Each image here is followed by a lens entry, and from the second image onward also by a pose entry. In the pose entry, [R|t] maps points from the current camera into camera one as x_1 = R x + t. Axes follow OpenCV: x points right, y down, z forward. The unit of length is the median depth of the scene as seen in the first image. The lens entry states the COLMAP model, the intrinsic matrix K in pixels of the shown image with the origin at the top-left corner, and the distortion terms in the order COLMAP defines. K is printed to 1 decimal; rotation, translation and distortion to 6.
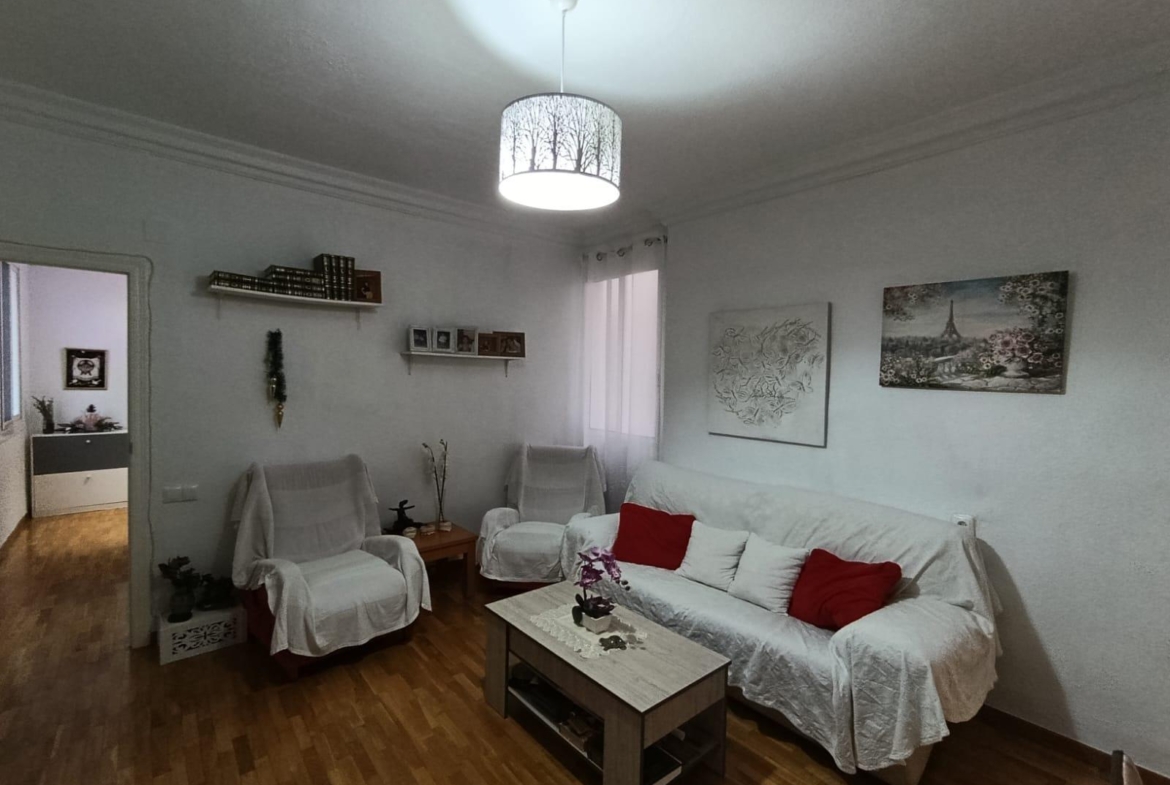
lens RADIAL K [[528.5, 0, 584.2], [0, 528.5, 391.6], [0, 0, 1]] dist [-0.004247, 0.000015]
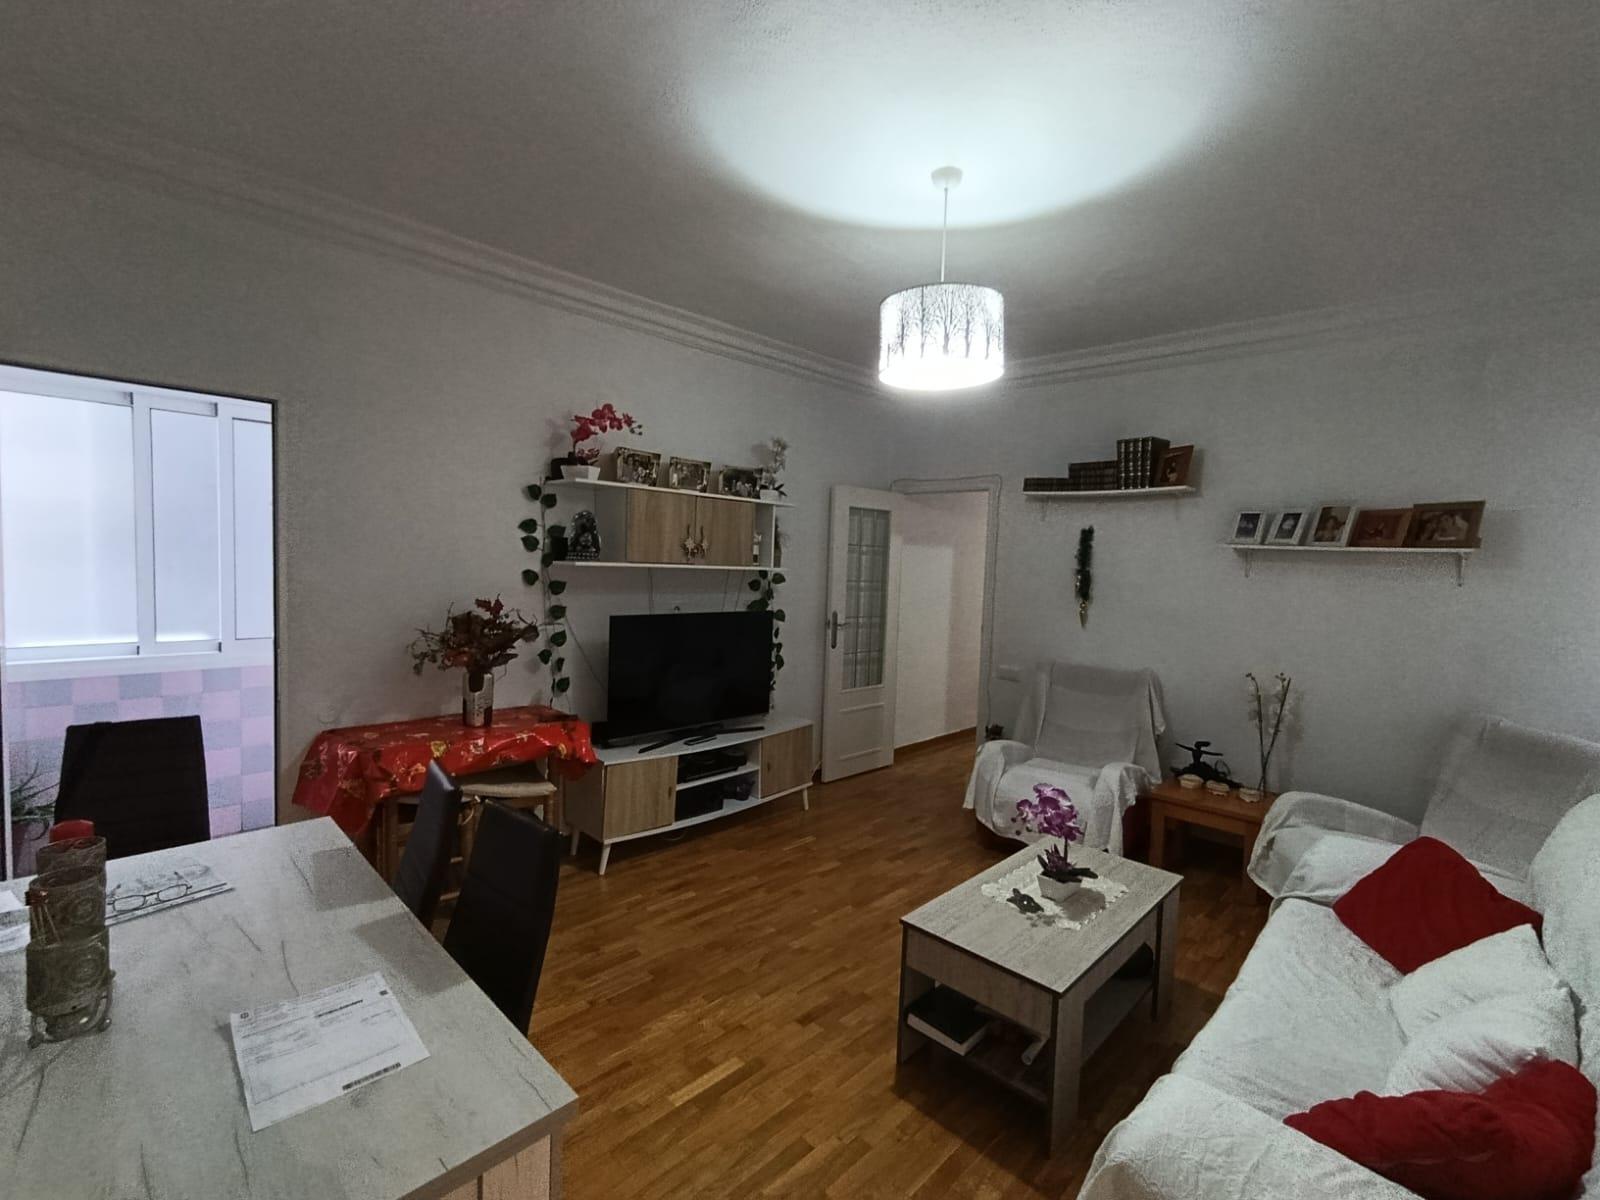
lens RADIAL K [[716.4, 0, 800.3], [0, 716.4, 601.9], [0, 0, 1]] dist [0.003018, 0.000507]
pose [[0.087168, 0.041827, -0.995315, 0.659344], [-0.068969, 0.996974, 0.035857, 0.010468], [0.993803, 0.065520, 0.089789, 0.337260]]
